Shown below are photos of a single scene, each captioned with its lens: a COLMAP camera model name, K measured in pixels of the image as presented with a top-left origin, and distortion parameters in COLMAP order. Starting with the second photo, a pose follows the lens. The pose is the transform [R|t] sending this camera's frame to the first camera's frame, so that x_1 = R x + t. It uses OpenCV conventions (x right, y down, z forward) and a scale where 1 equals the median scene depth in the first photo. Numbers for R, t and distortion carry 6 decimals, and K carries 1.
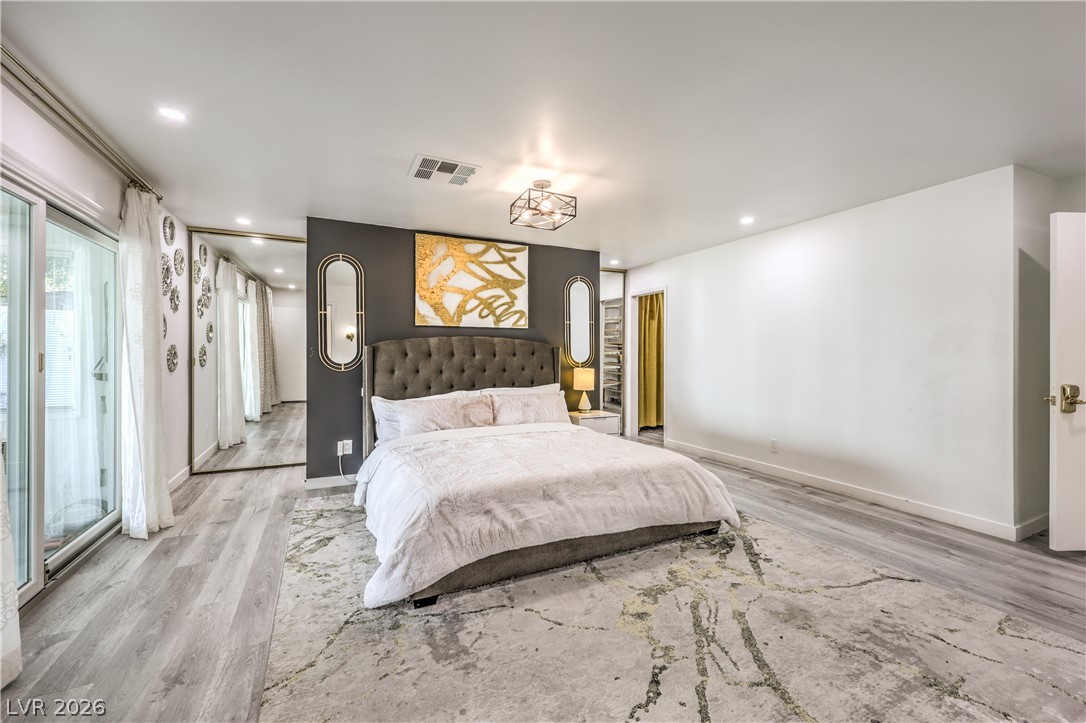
lens RADIAL K [[446.5, 0, 548.6], [0, 446.5, 352.2], [0, 0, 1]] dist [0.001886, -0.001051]
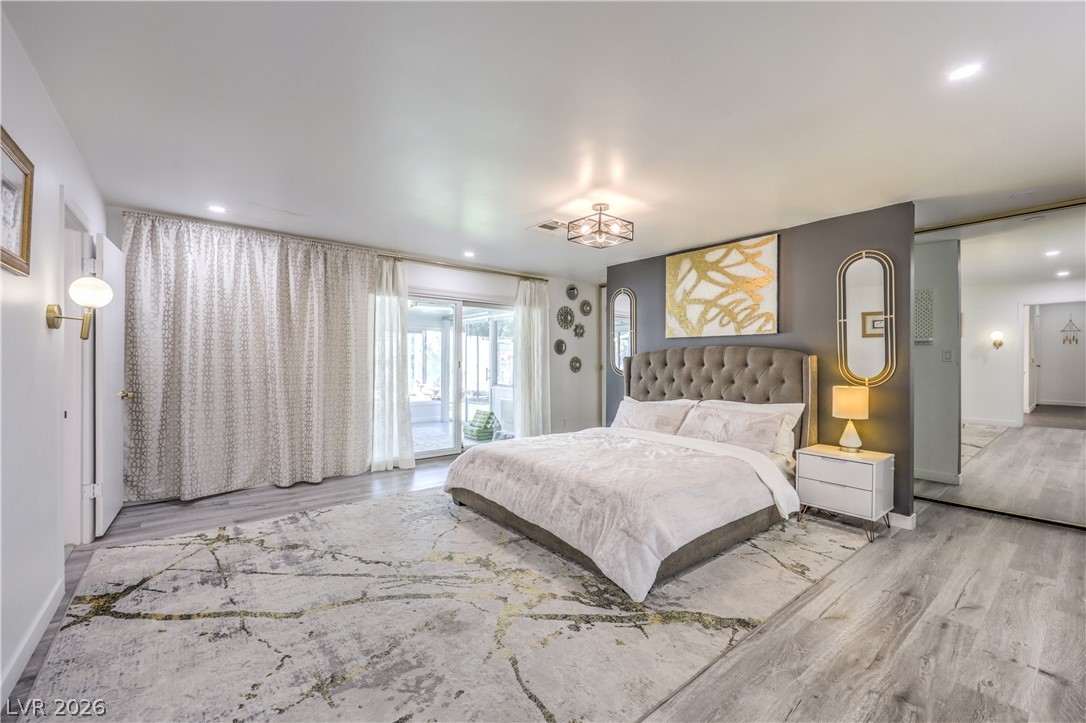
lens RADIAL K [[446.5, 0, 558.5], [0, 446.5, 359.1], [0, 0, 1]] dist [0.001886, -0.001051]
pose [[0.236249, -0.002944, -0.971688, 0.761524], [-0.002830, 0.999989, -0.003718, -0.001869], [0.971689, 0.003628, 0.236238, 0.479583]]
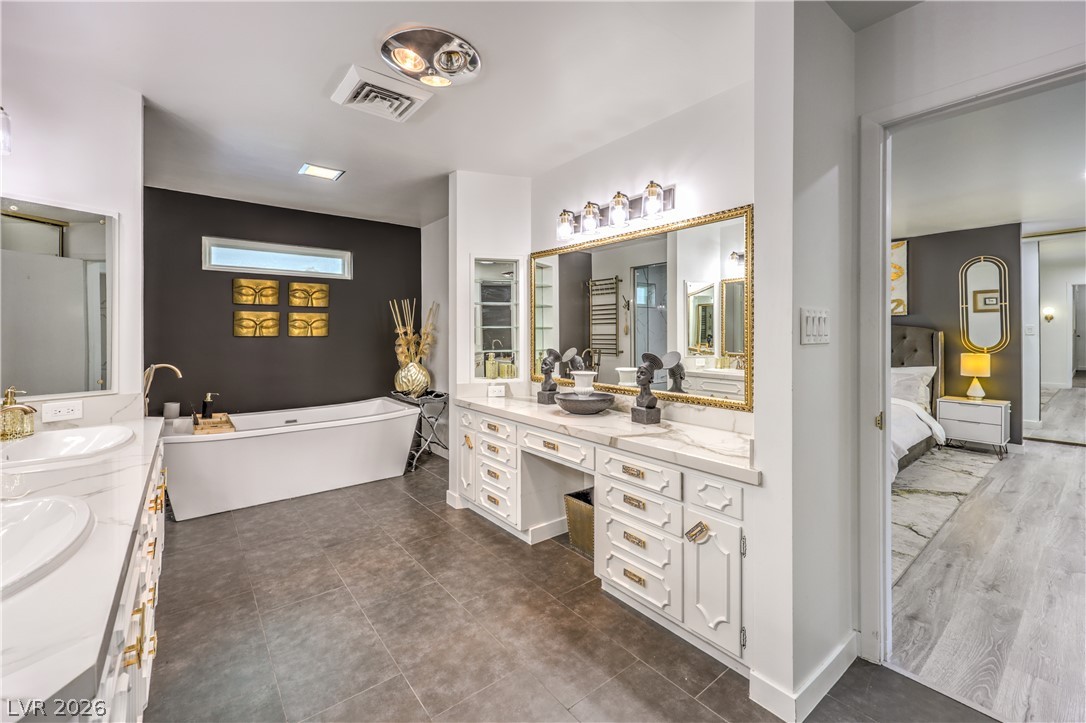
lens RADIAL K [[446.5, 0, 555.6], [0, 446.5, 330.4], [0, 0, 1]] dist [0.001886, -0.001051]
pose [[0.218291, -0.006613, -0.975861, 0.976291], [0.004504, 0.999973, -0.005769, -0.014254], [0.975873, -0.003136, 0.218315, -0.108702]]
